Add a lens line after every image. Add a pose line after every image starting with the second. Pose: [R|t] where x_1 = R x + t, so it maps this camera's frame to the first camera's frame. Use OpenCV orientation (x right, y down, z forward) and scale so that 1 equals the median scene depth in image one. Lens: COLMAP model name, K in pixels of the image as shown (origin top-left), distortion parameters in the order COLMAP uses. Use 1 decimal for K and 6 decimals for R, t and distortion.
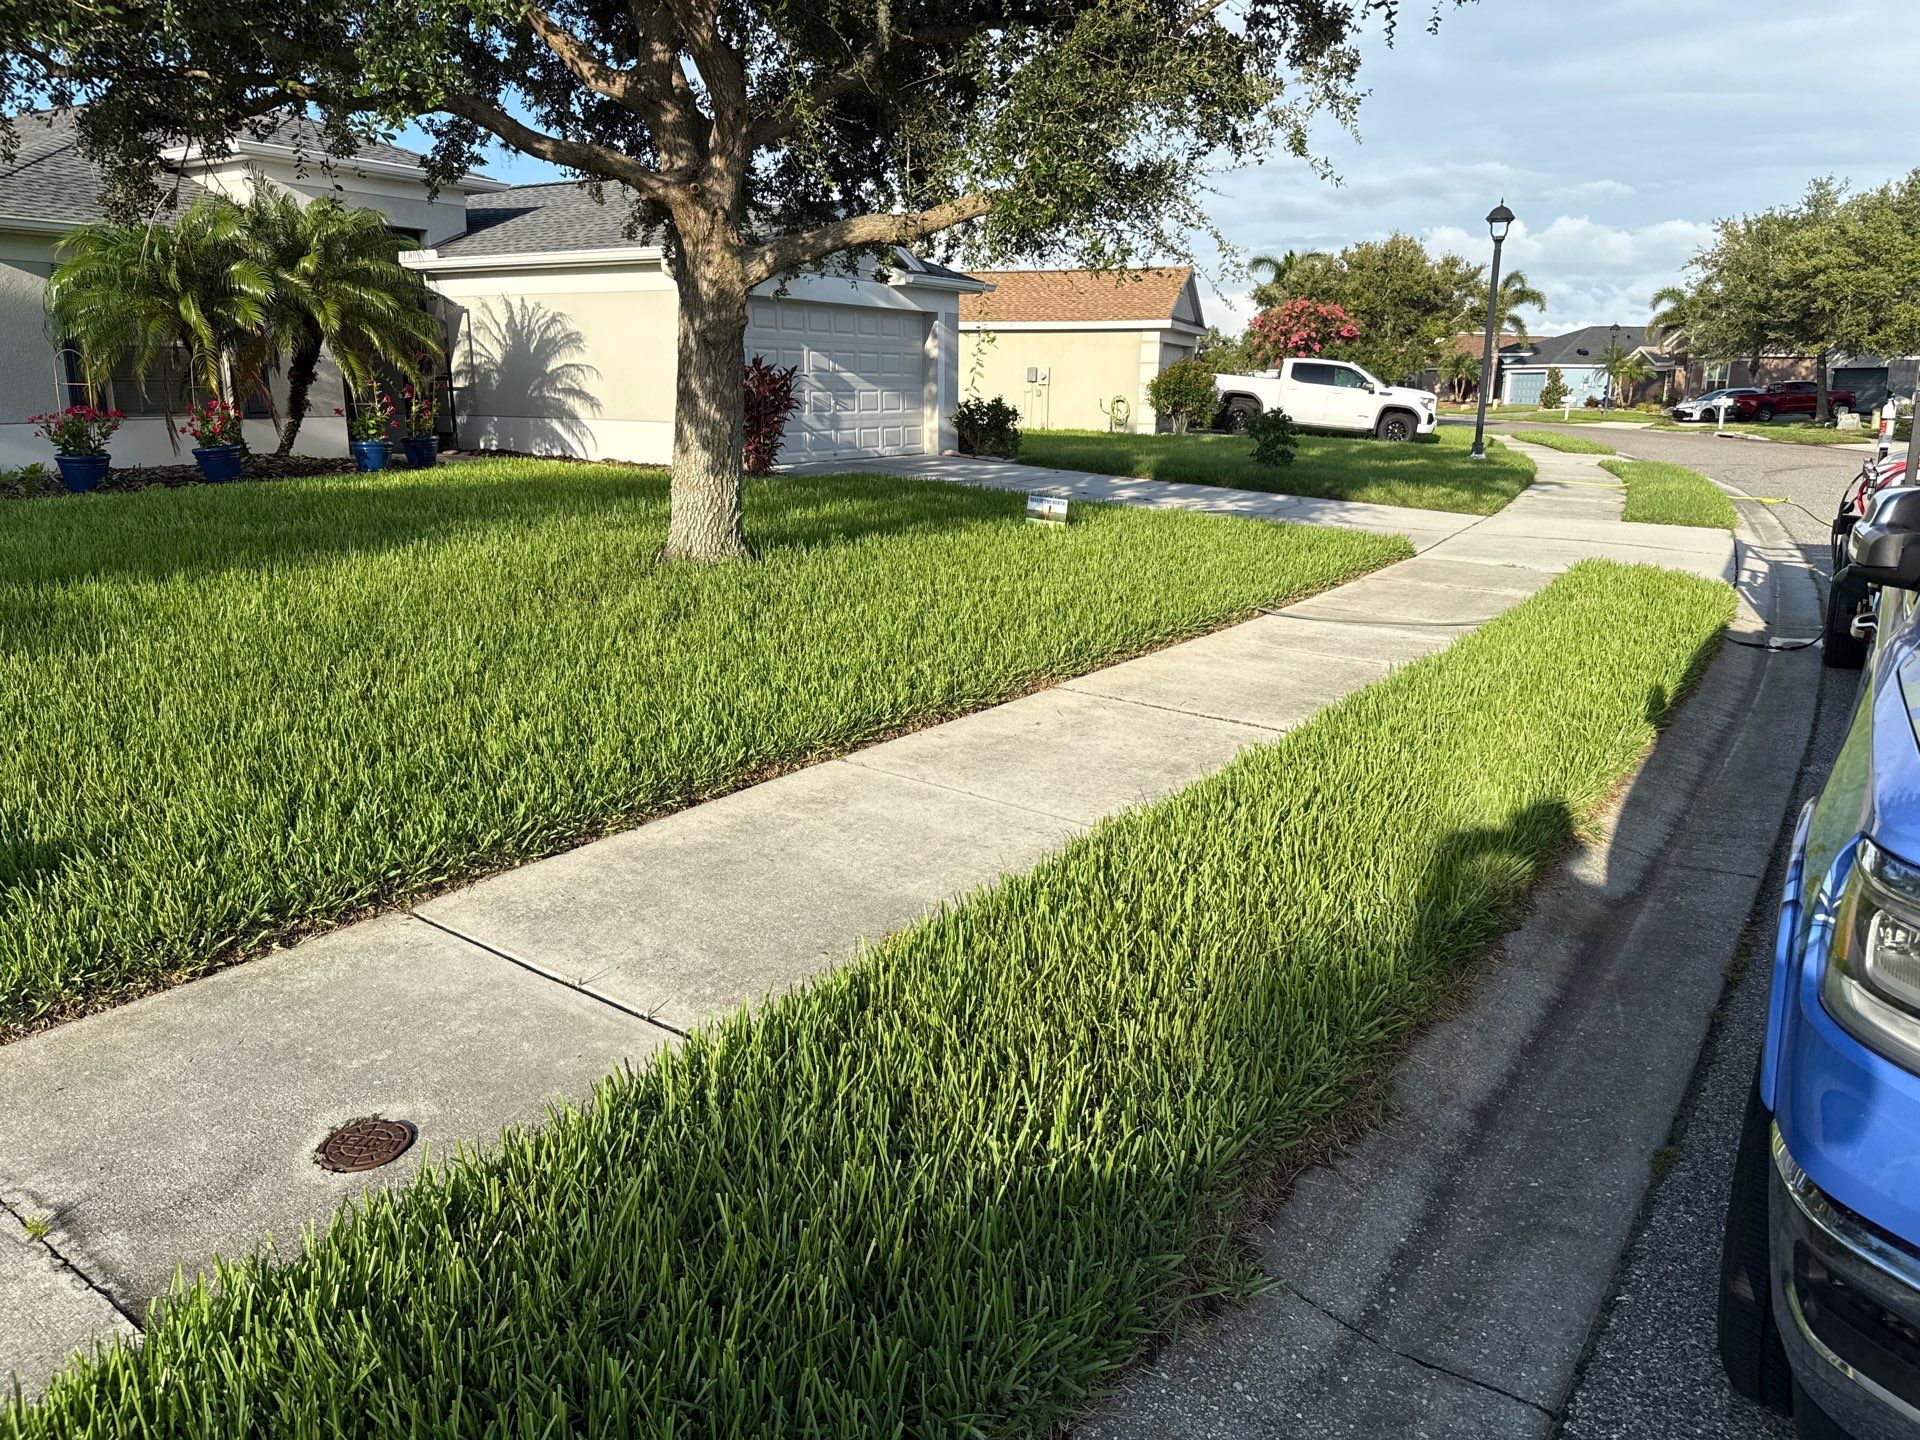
lens RADIAL K [[1342.9, 0, 956.5], [0, 1342.9, 713.8], [0, 0, 1]] dist [0.031956, -0.032068]
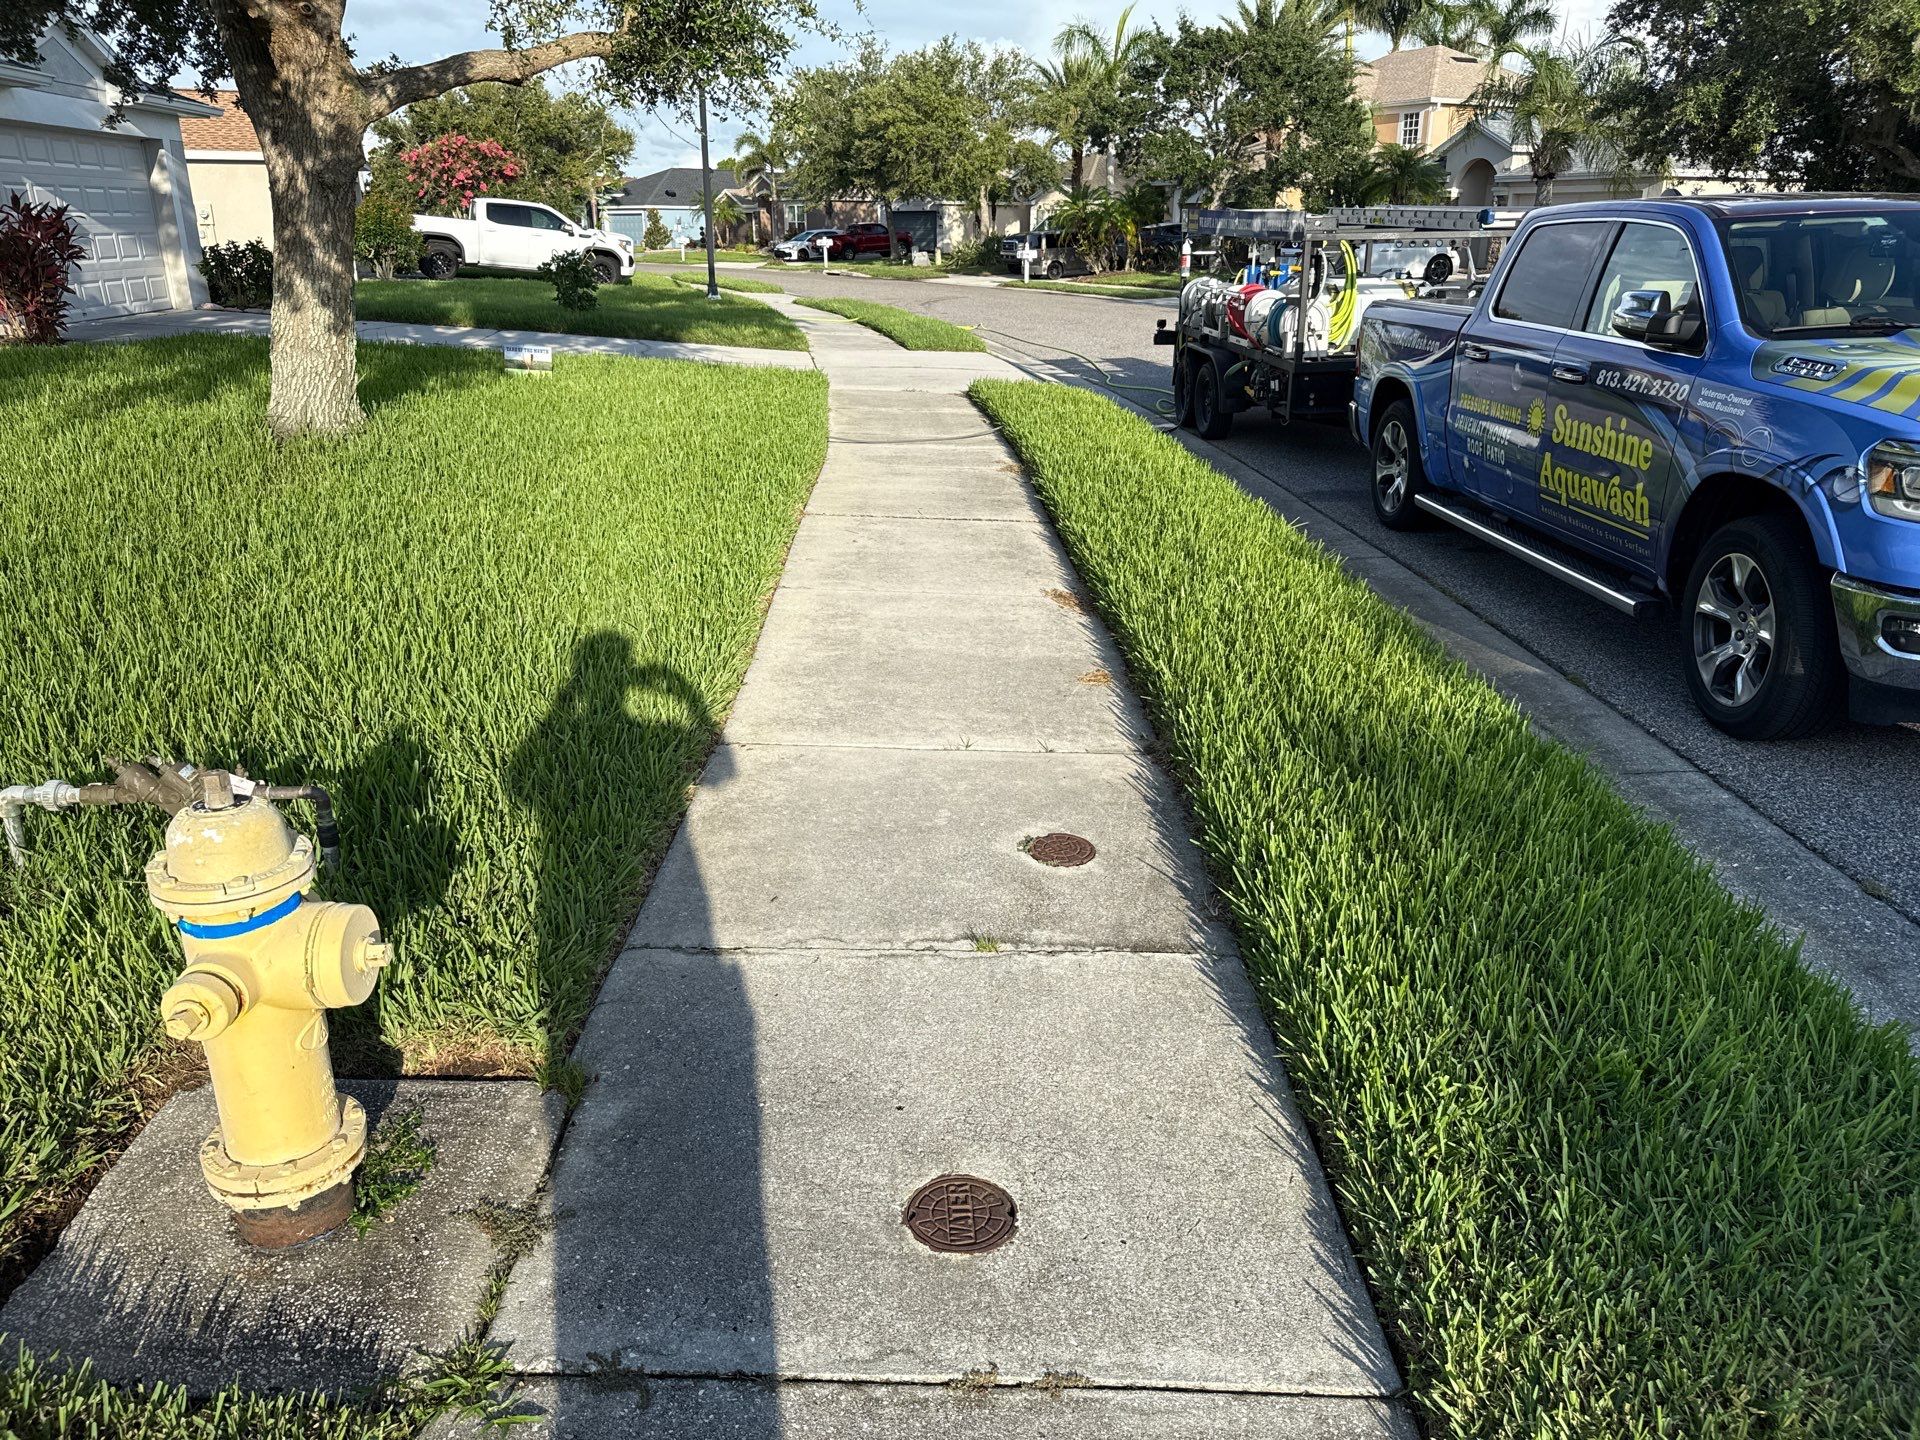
lens RADIAL K [[1342.9, 0, 963.1], [0, 1342.9, 724.0], [0, 0, 1]] dist [0.031956, -0.032068]
pose [[0.801478, -0.208656, 0.560442, -0.220186], [0.142785, 0.976820, 0.159482, -0.003958], [-0.580728, -0.047799, 0.812693, 0.000866]]
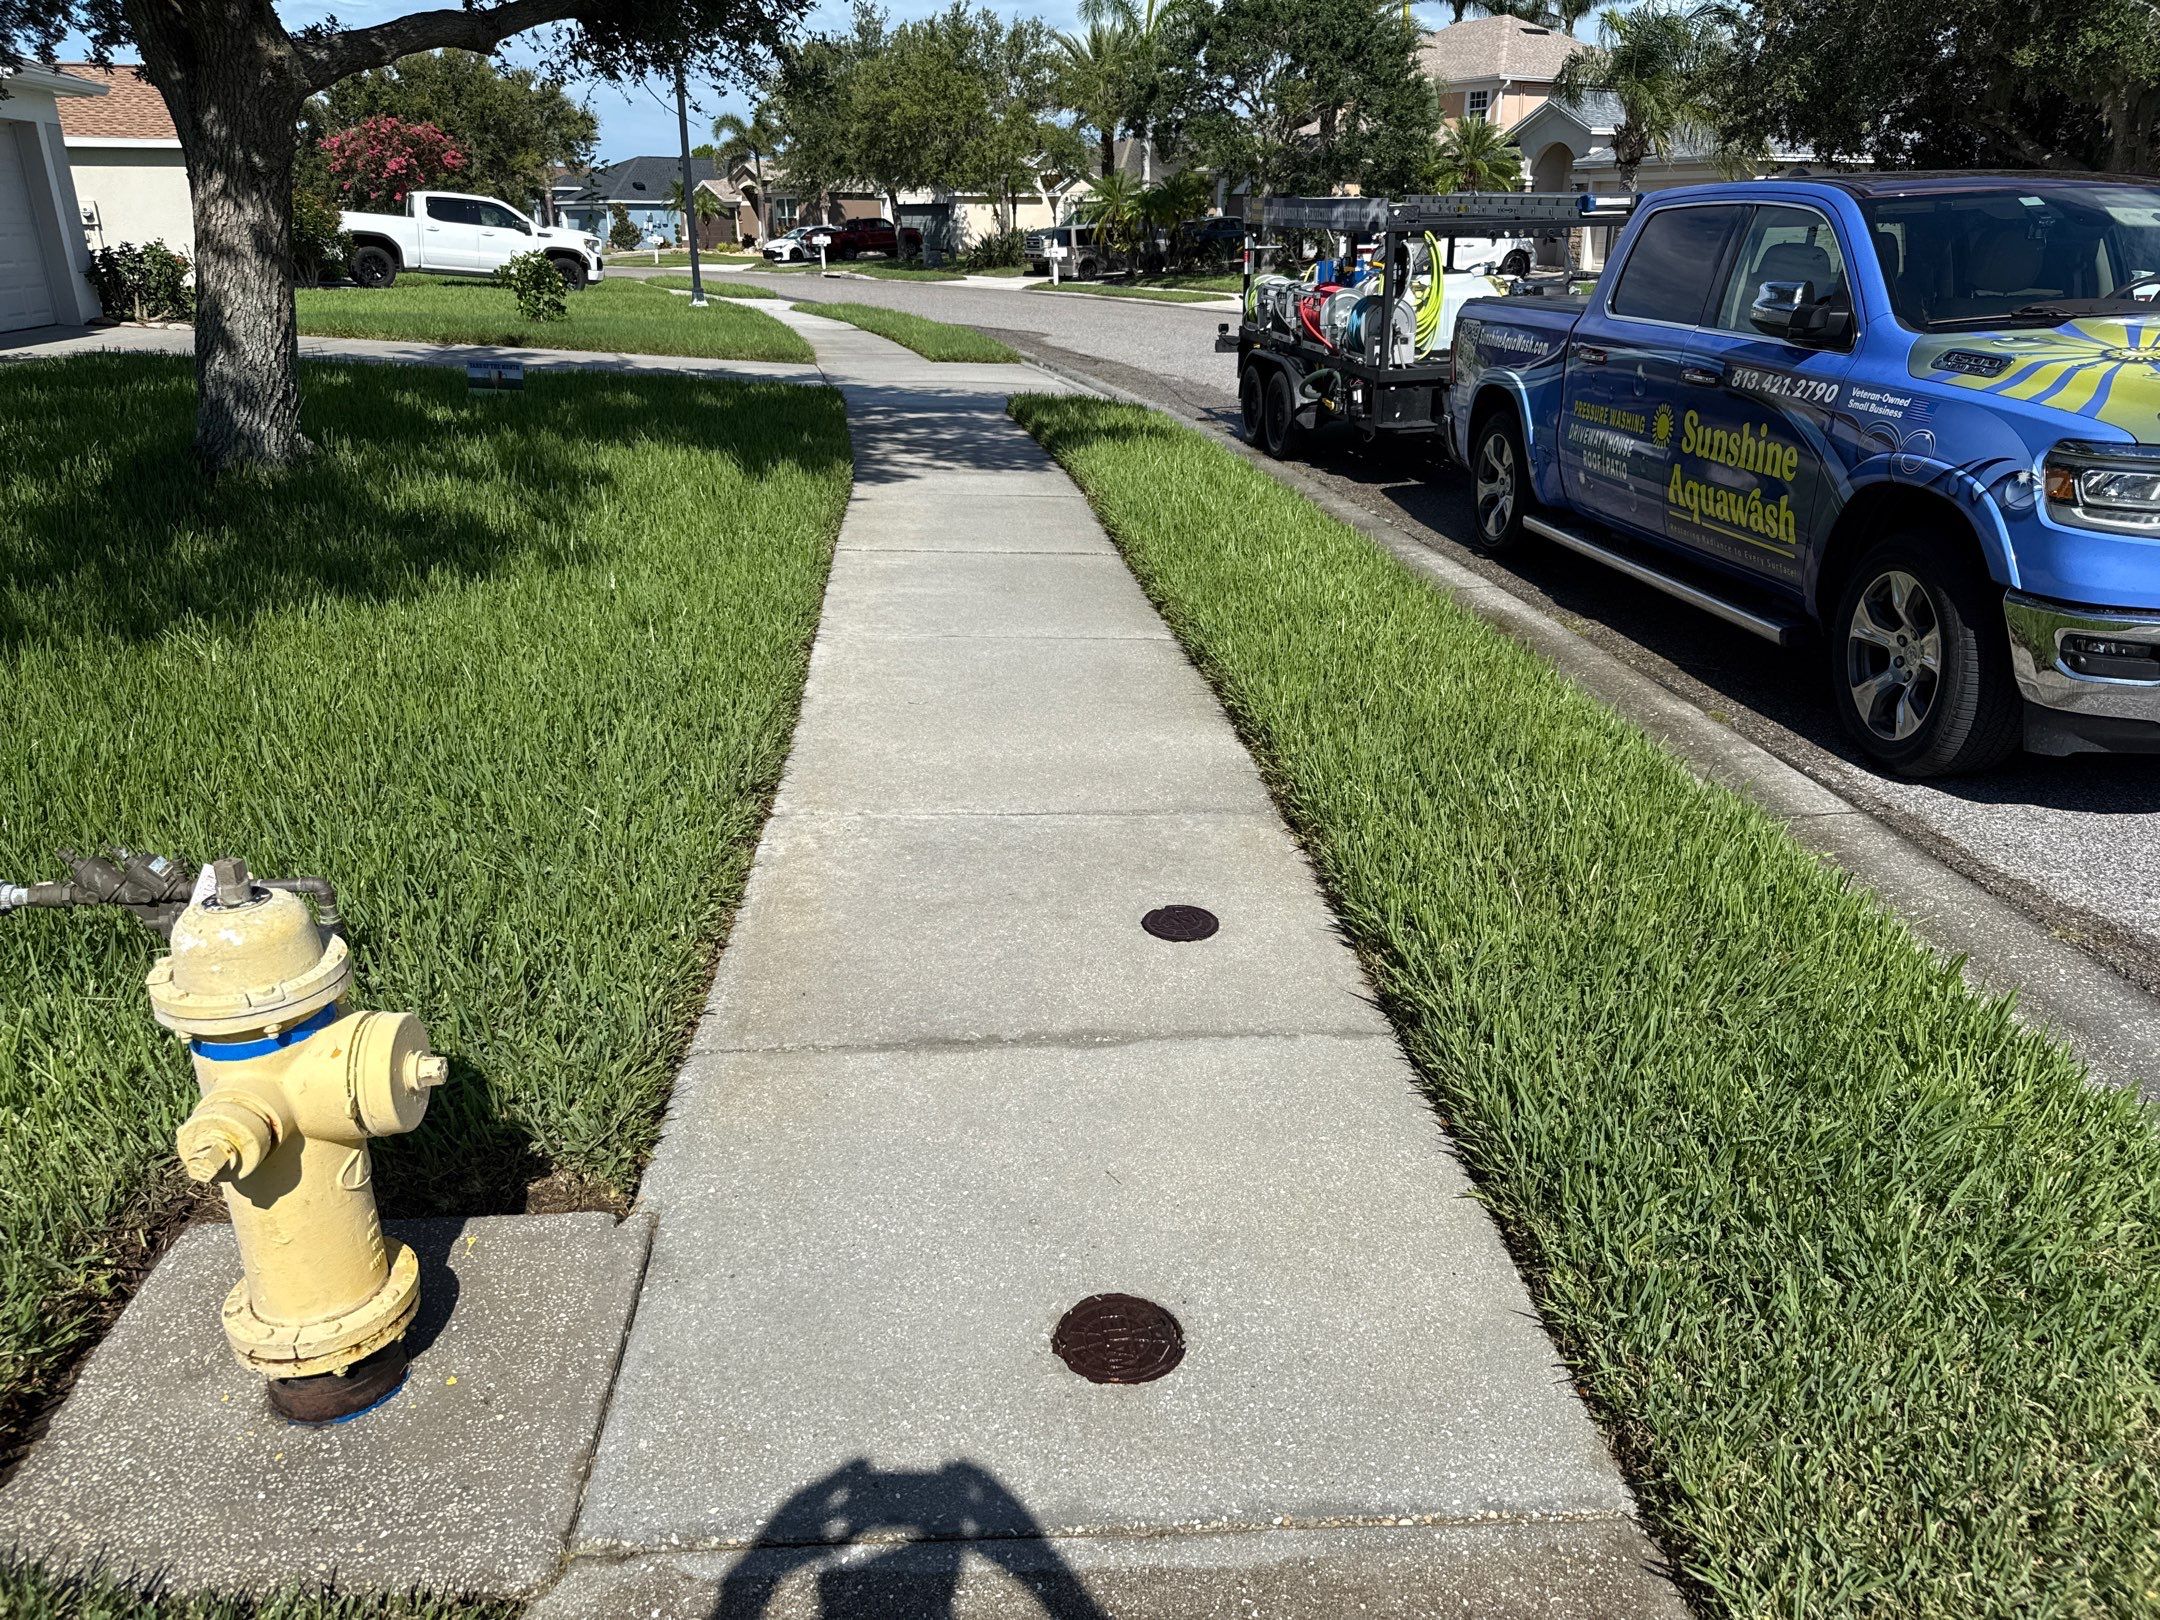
lens RADIAL K [[1510.8, 0, 1089.3], [0, 1510.8, 821.6], [0, 0, 1]] dist [0.031956, -0.032068]
pose [[0.758365, -0.245063, 0.604008, -0.226575], [0.160882, 0.968338, 0.190886, -0.004202], [-0.631663, -0.047587, 0.773781, 0.010363]]
